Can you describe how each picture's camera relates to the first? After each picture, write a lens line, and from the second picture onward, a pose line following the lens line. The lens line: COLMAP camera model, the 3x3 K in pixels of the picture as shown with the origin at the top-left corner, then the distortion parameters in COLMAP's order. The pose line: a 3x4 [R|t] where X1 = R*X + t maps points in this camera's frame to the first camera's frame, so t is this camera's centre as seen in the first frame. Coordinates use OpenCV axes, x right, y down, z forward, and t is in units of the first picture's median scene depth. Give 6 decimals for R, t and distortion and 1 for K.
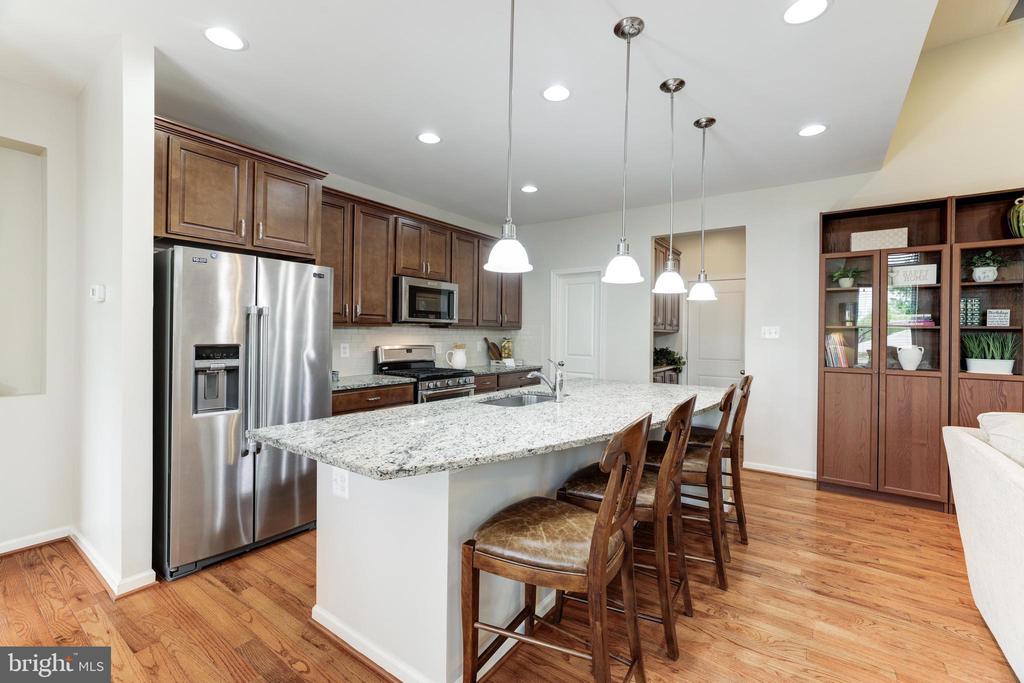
lens RADIAL K [[439.6, 0, 493.6], [0, 439.6, 333.5], [0, 0, 1]] dist [0.001038, 0.000222]
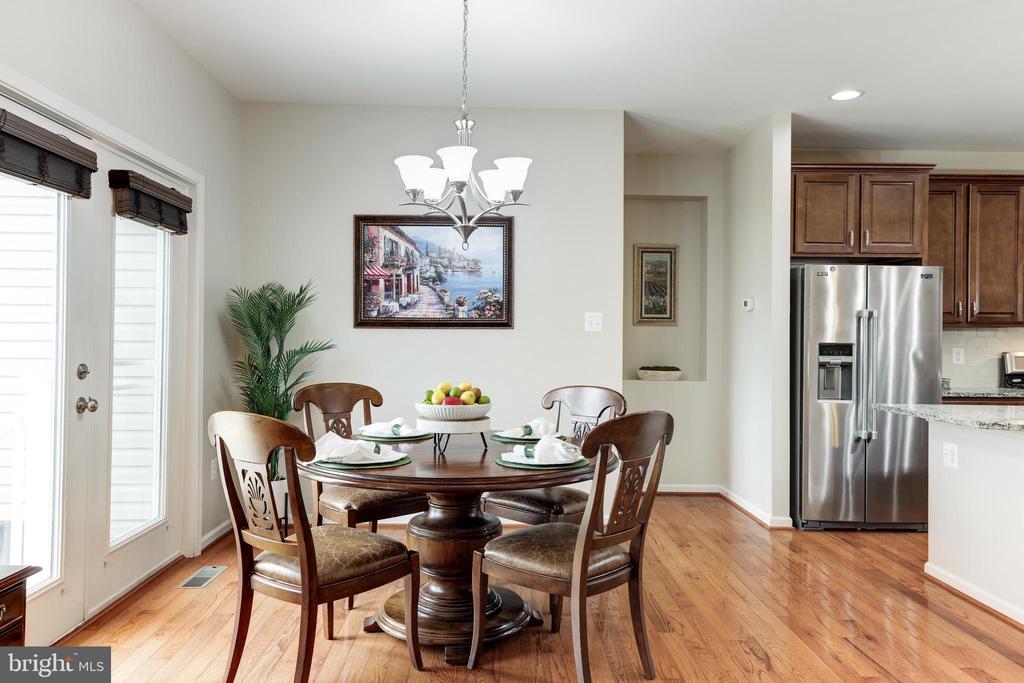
lens RADIAL K [[717.5, 0, 511.2], [0, 717.5, 329.2], [0, 0, 1]] dist [0.002281, 0.003839]
pose [[0.626562, -0.011540, -0.779286, 0.274258], [-0.003994, 0.999830, -0.018017, 0.020959], [0.779361, 0.014401, 0.626410, -0.735241]]
